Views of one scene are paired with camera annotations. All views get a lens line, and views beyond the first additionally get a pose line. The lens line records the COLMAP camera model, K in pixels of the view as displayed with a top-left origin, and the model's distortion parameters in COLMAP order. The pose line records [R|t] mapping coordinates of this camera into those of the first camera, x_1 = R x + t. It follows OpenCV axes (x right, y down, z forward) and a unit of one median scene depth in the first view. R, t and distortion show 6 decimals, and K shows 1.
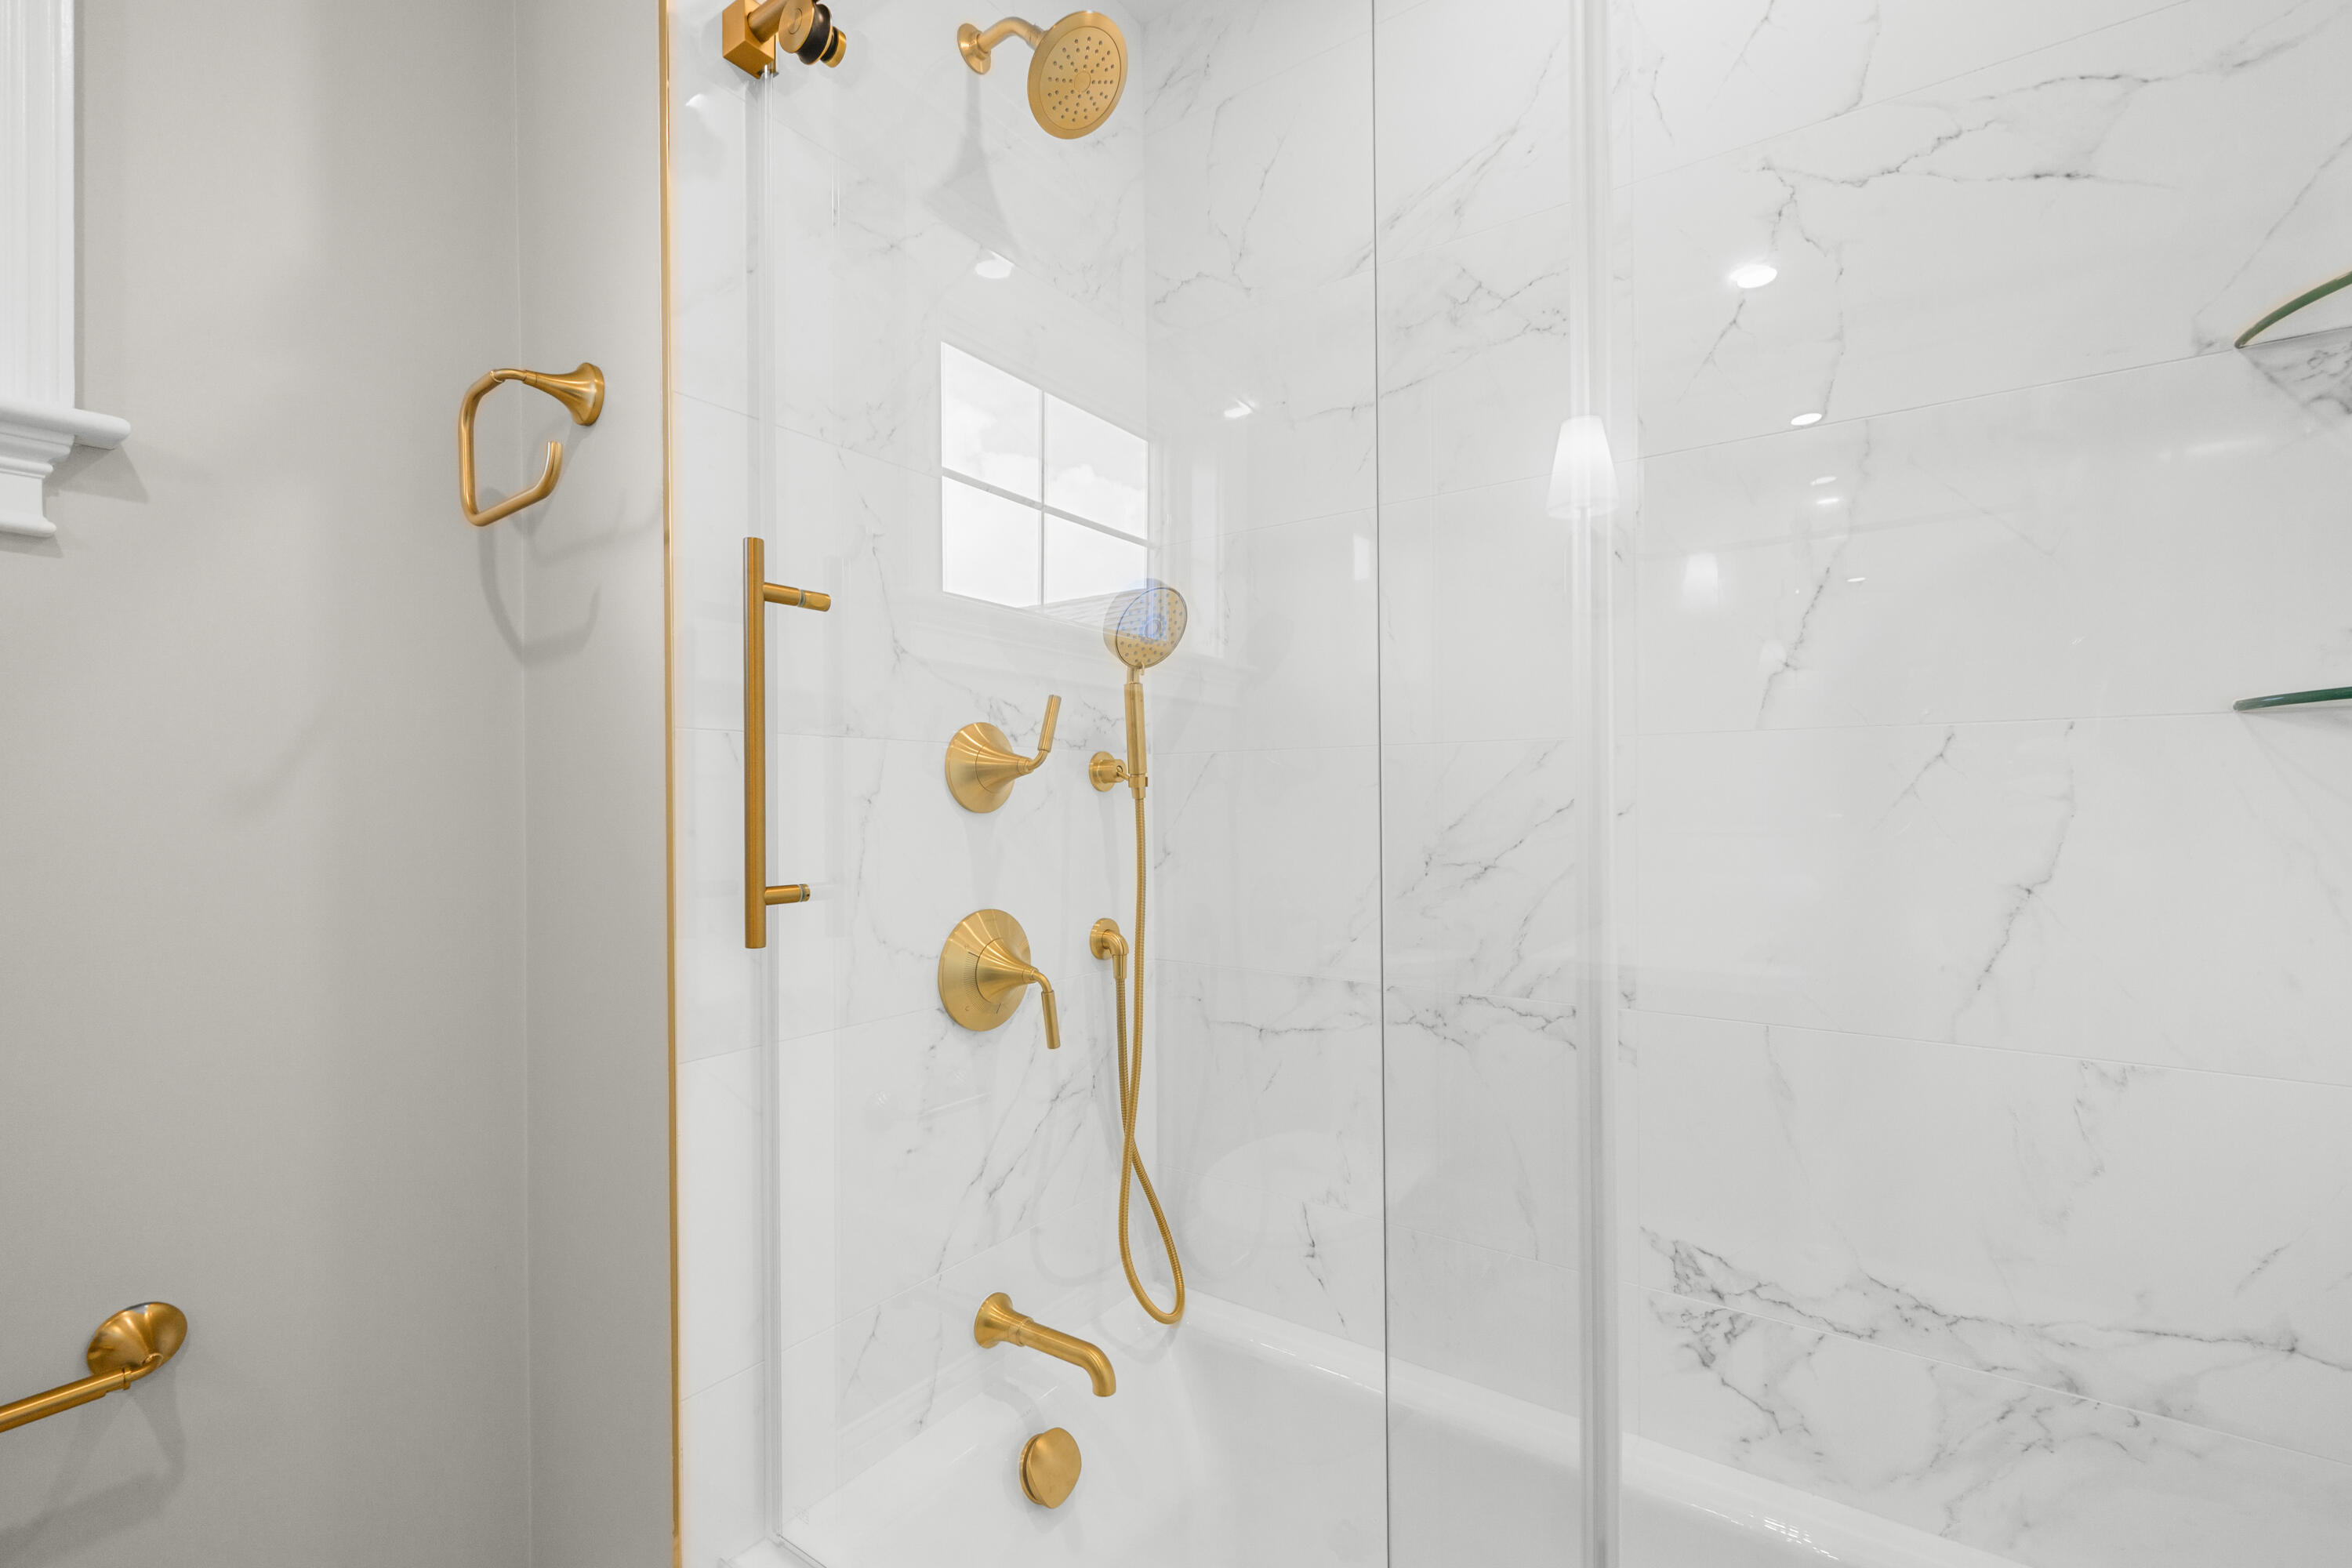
lens RADIAL K [[1003.0, 0, 1178.1], [0, 1003.0, 784.1], [0, 0, 1]] dist [0.001753, 0.000147]
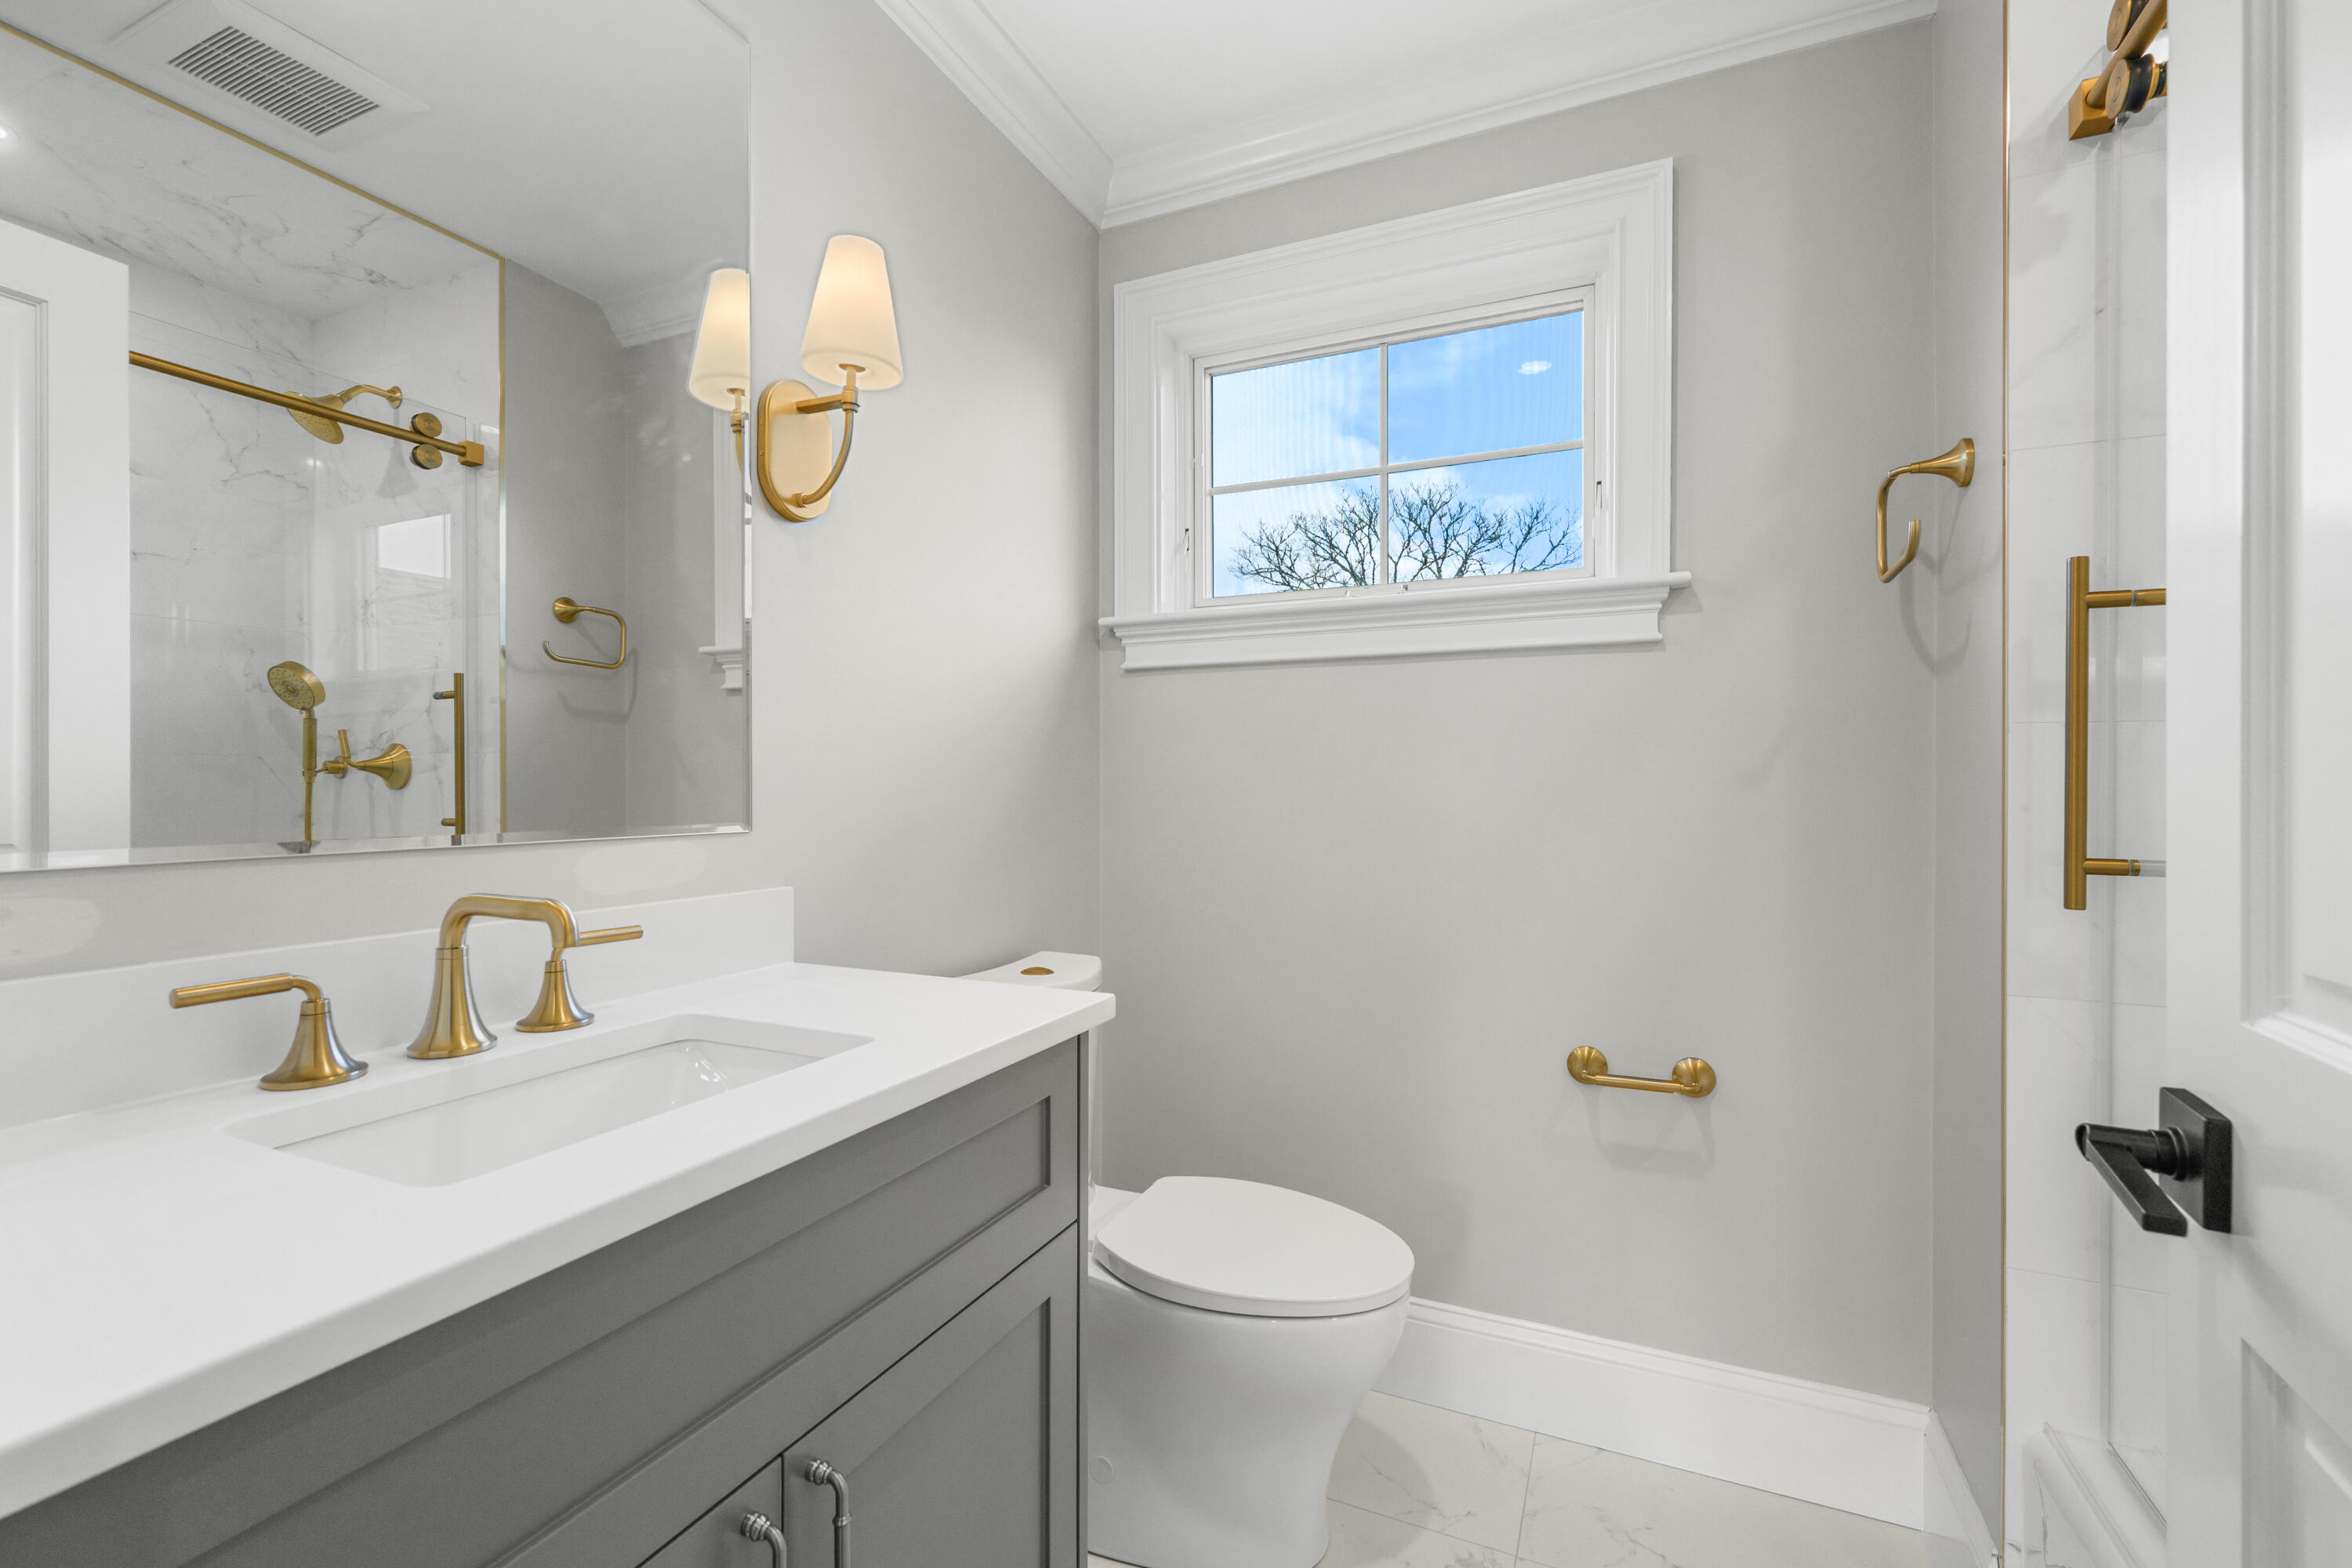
lens RADIAL K [[1003.0, 0, 1173.0], [0, 1003.0, 800.8], [0, 0, 1]] dist [0.001753, 0.000147]
pose [[0.186827, 0.026743, -0.982029, 0.524416], [0.003387, 0.999606, 0.027866, 0.001195], [0.982387, -0.008532, 0.186663, -0.243029]]
